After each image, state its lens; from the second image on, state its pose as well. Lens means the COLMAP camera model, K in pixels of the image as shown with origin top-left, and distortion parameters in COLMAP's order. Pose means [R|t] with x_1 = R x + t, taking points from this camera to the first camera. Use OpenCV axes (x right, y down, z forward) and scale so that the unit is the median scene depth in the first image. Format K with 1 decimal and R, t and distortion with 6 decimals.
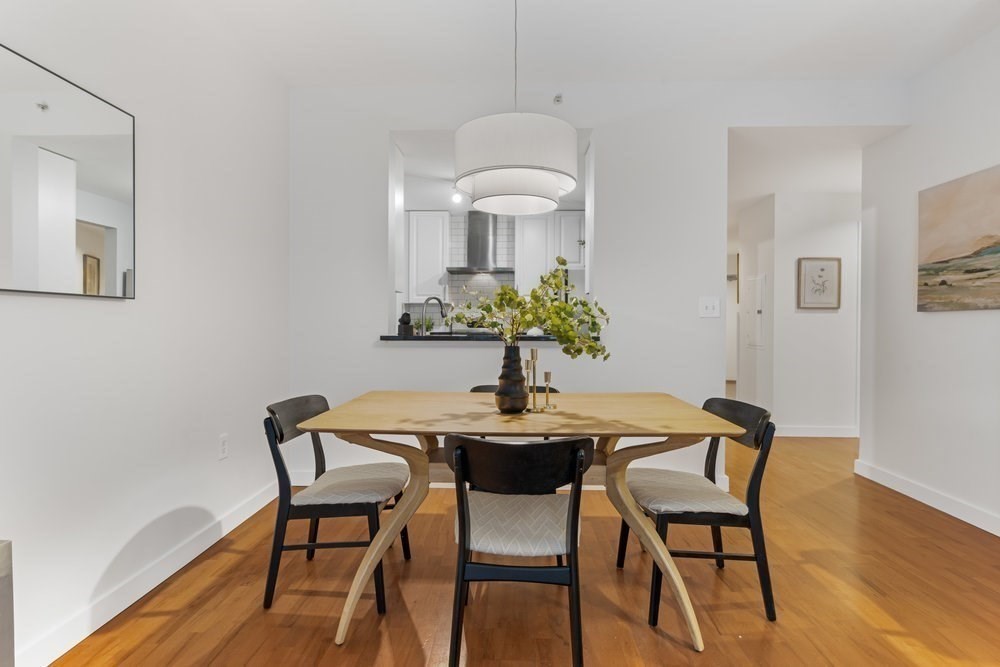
lens RADIAL K [[491.8, 0, 478.3], [0, 491.8, 329.0], [0, 0, 1]] dist [-0.001962, -0.000125]
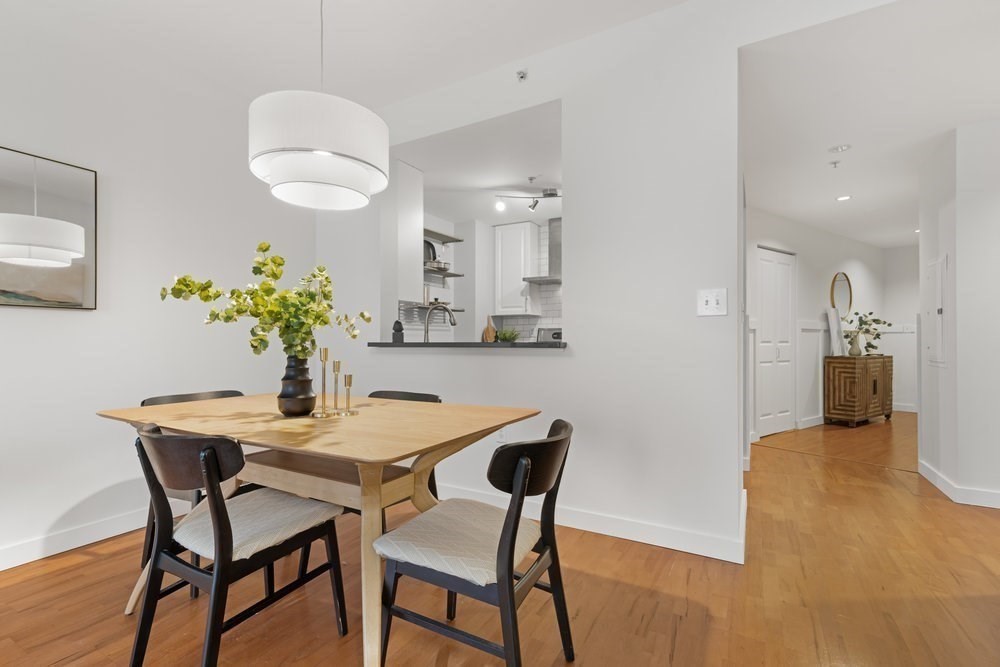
lens RADIAL K [[454.1, 0, 476.9], [0, 454.1, 340.3], [0, 0, 1]] dist [0.012367, 0.000259]
pose [[0.884852, -0.003826, -0.465857, 0.327021], [-0.002455, 0.999914, -0.012876, 0.014752], [0.465866, 0.012538, 0.884767, 0.165785]]
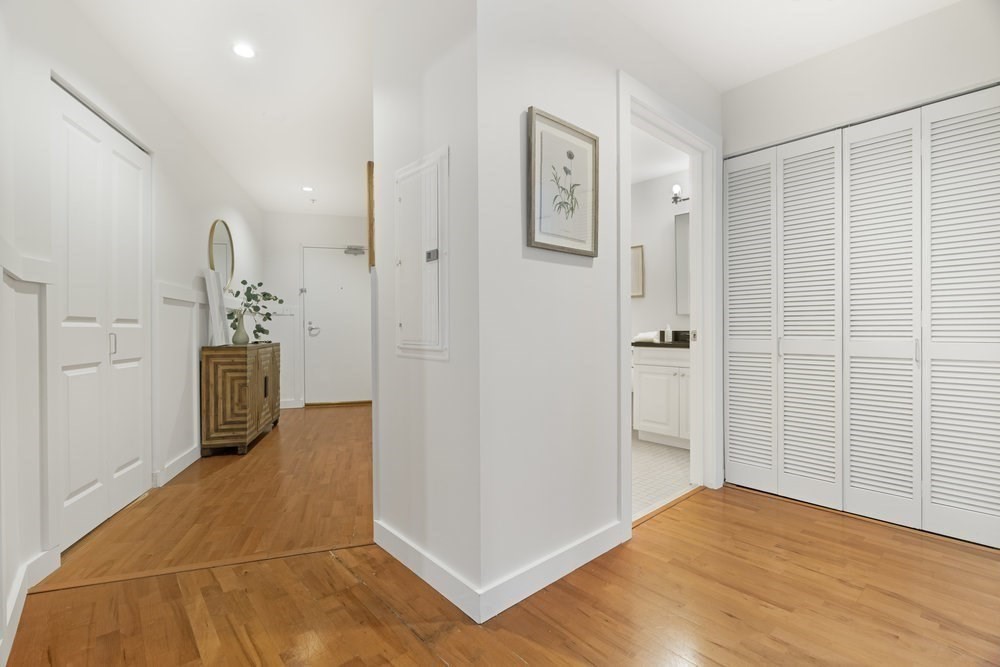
lens RADIAL K [[441.1, 0, 504.1], [0, 441.1, 330.9], [0, 0, 1]] dist [-0.002712, 0.000438]
pose [[0.695091, -0.008829, 0.718867, 0.402429], [0.015970, 0.999867, -0.003162, 0.023100], [-0.718744, 0.013678, 0.695140, 0.789976]]
